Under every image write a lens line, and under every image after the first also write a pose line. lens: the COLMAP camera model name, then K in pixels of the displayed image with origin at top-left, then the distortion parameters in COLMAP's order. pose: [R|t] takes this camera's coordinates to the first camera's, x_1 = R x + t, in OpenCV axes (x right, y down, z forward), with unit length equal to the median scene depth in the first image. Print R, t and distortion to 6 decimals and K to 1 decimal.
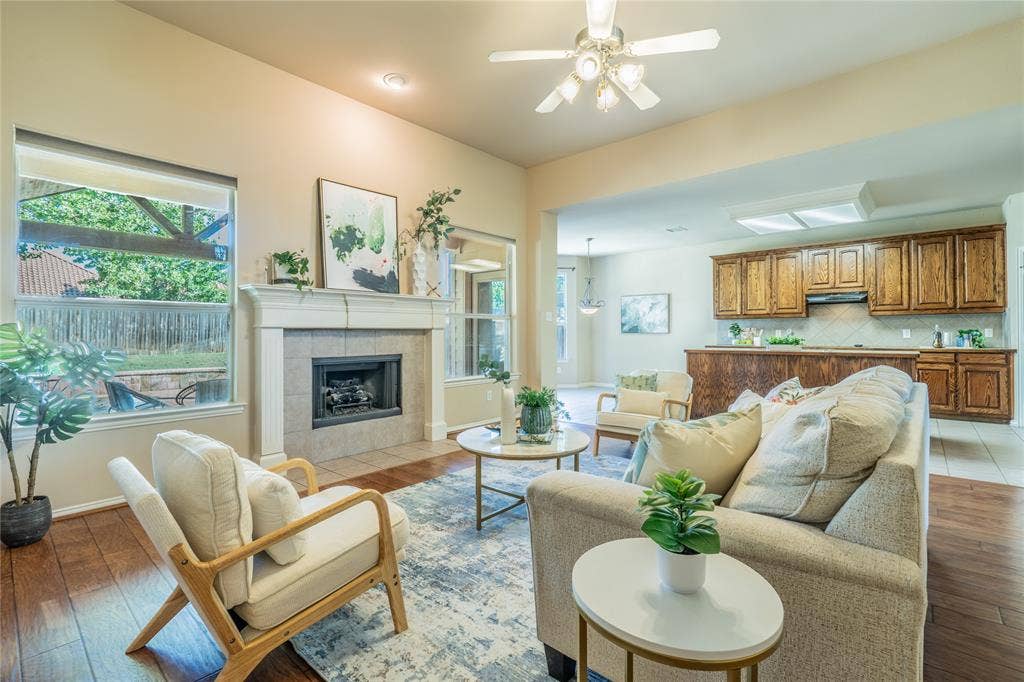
lens RADIAL K [[464.6, 0, 513.8], [0, 464.6, 326.5], [0, 0, 1]] dist [-0.002168, 0.000438]
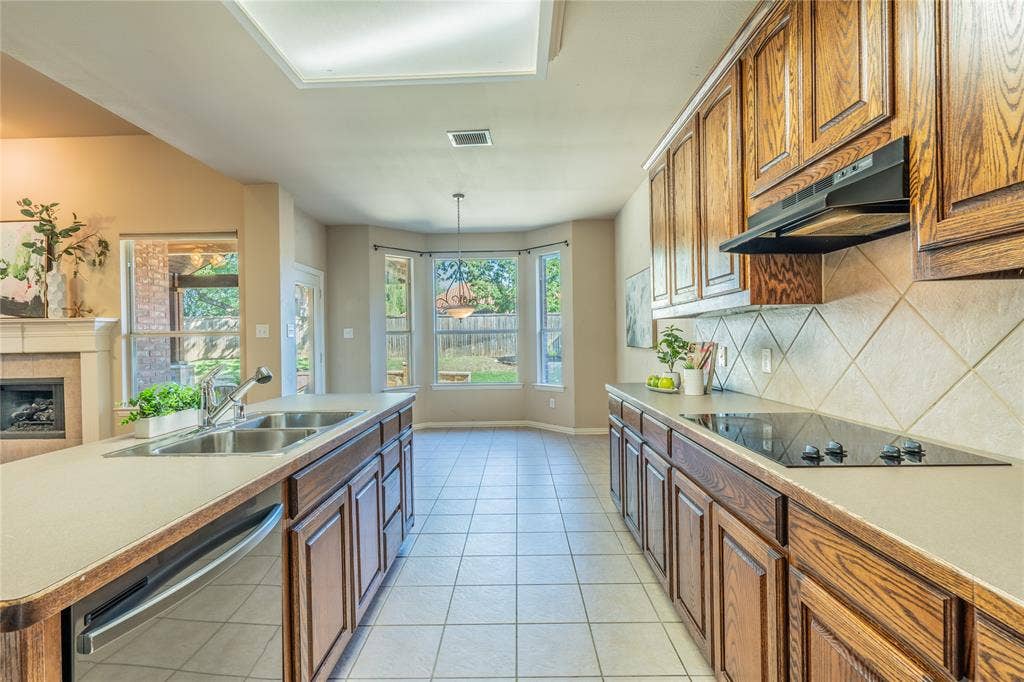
lens RADIAL K [[464.6, 0, 509.0], [0, 464.6, 342.5], [0, 0, 1]] dist [-0.002168, 0.000438]
pose [[0.643595, 0.000361, -0.765366, 1.183000], [0.026242, 0.999402, 0.022538, -0.013473], [0.764916, -0.034591, 0.643200, 1.151225]]
